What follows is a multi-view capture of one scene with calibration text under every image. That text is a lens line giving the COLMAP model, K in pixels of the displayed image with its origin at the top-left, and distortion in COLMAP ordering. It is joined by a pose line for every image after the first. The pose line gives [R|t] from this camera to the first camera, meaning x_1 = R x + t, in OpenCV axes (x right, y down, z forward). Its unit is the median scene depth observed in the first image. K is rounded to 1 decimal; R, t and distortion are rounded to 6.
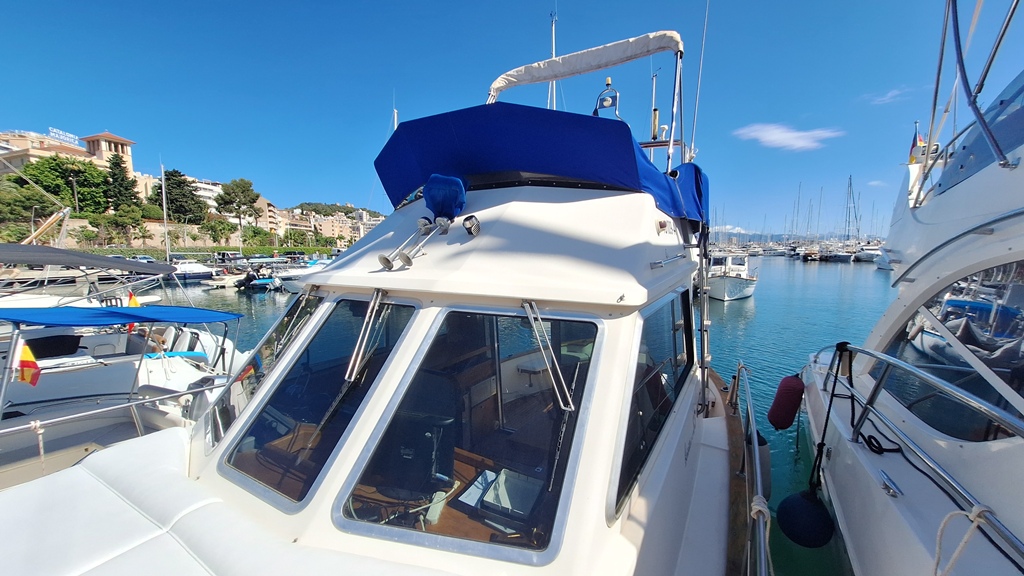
lens RADIAL K [[401.6, 0, 511.4], [0, 401.6, 286.1], [0, 0, 1]] dist [-0.006784, 0.001050]
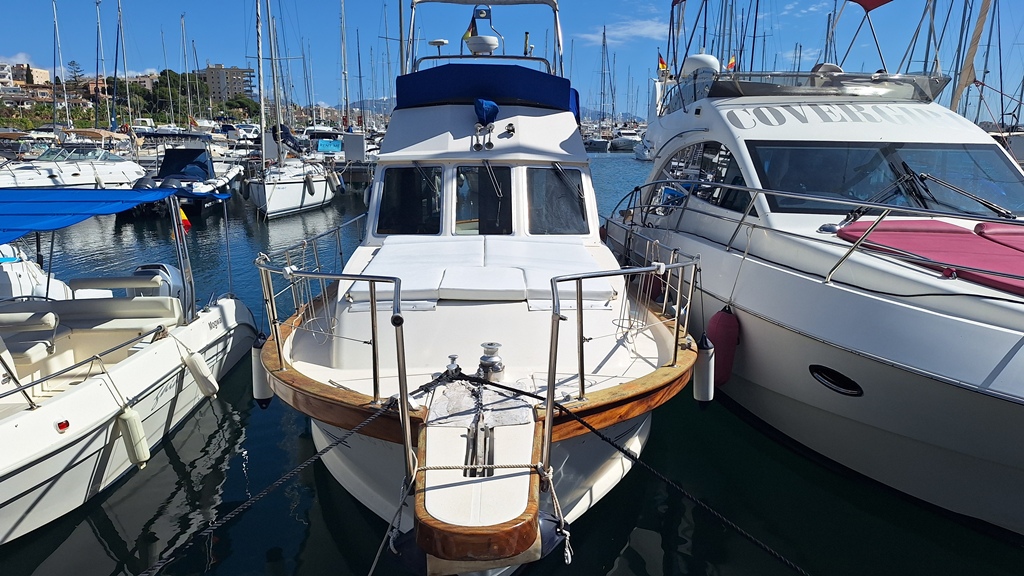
lens RADIAL K [[734.1, 0, 511.8], [0, 734.1, 289.6], [0, 0, 1]] dist [0.037661, -0.001880]
pose [[0.836577, -0.100633, 0.538527, -0.071109], [0.032417, 0.990355, 0.134707, 0.005966], [-0.546889, -0.095235, 0.831771, -0.073609]]
